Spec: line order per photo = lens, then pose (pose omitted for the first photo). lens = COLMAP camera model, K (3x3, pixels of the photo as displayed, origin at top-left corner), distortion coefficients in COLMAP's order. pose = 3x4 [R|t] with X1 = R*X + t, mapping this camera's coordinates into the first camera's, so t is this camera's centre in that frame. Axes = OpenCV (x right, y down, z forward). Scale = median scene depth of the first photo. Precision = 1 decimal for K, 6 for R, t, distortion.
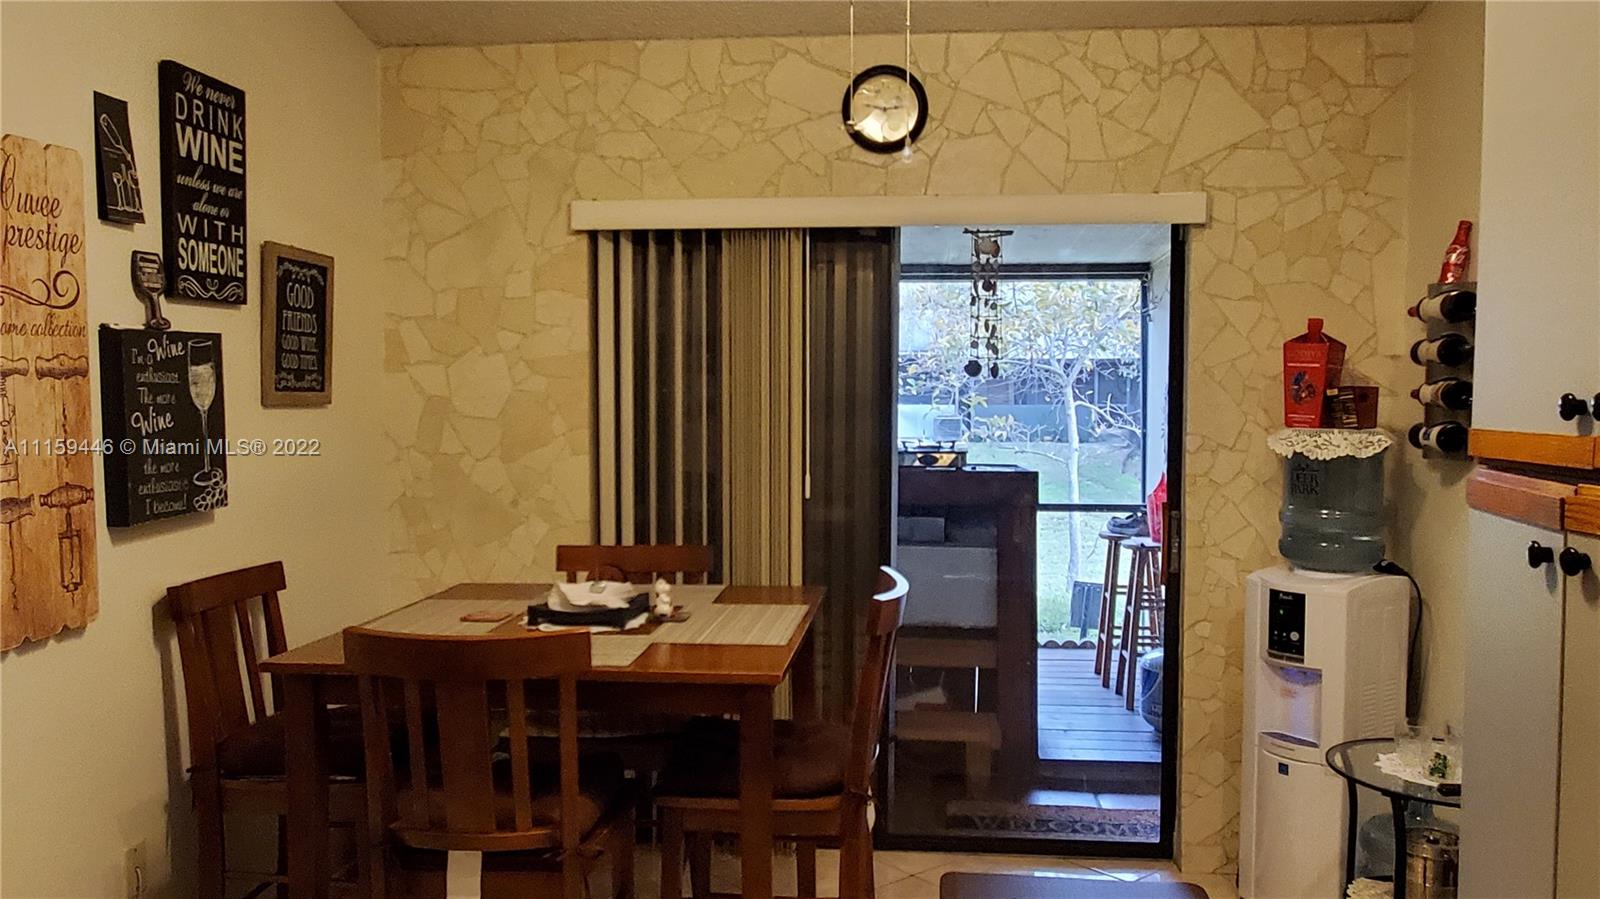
lens RADIAL K [[1213.0, 0, 800.0], [0, 1213.0, 449.5], [0, 0, 1]] dist [-0.008024, 0.000029]
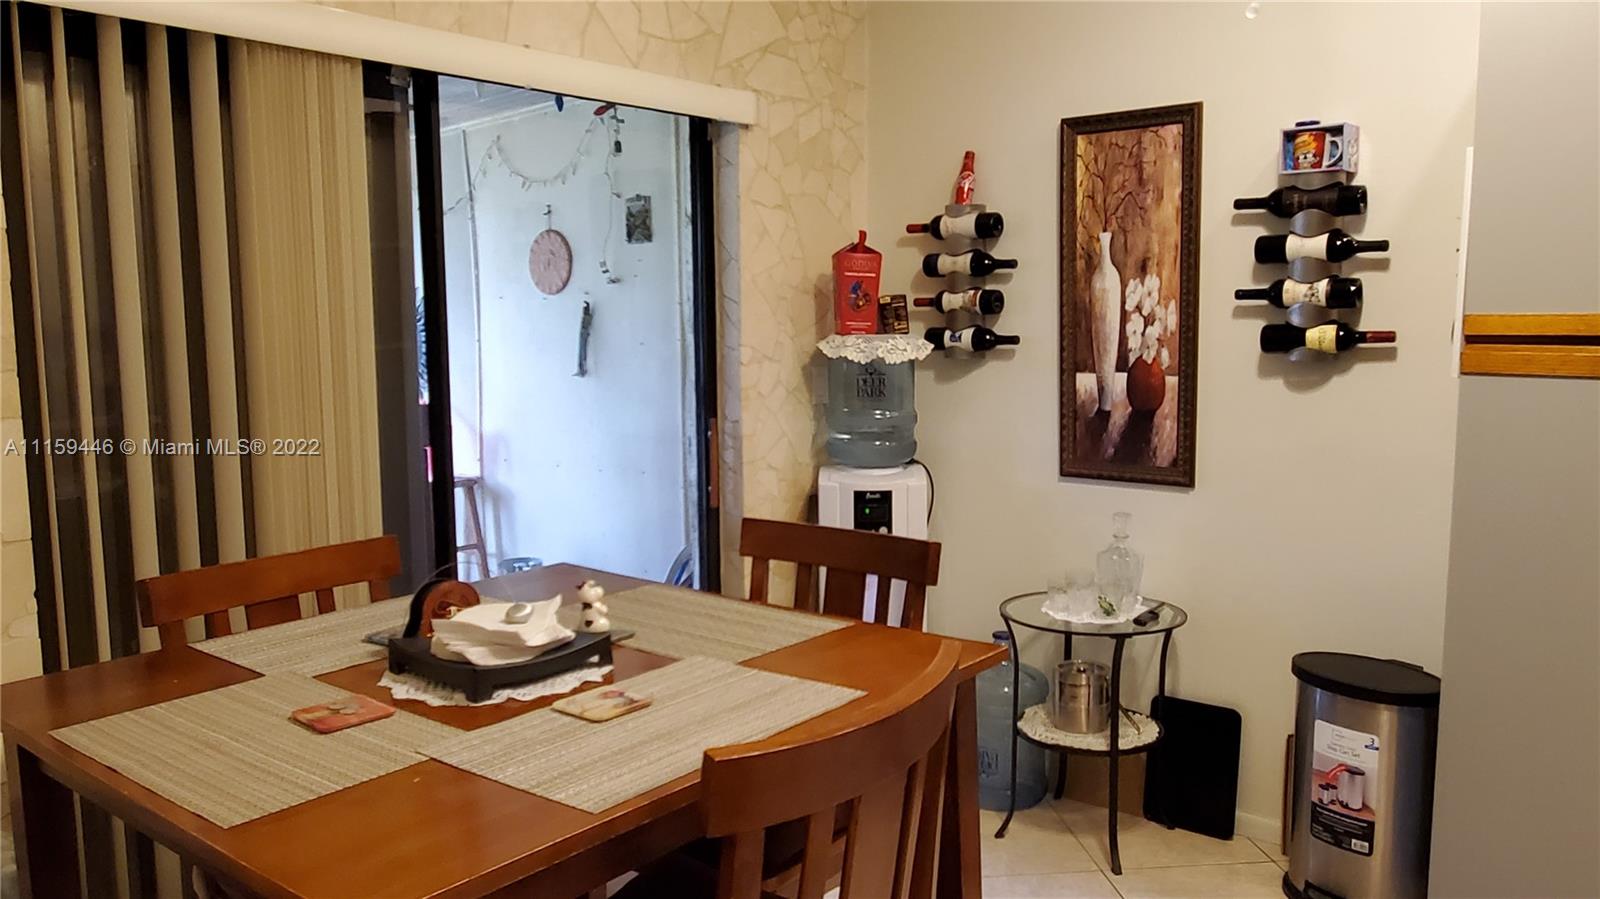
lens RADIAL K [[1213.0, 0, 800.0], [0, 1213.0, 449.5], [0, 0, 1]] dist [-0.008024, 0.000029]
pose [[0.543206, -0.097673, 0.833899, -0.475738], [0.053414, 0.995219, 0.081775, -0.007379], [-0.837899, 0.000121, 0.545826, 0.446411]]
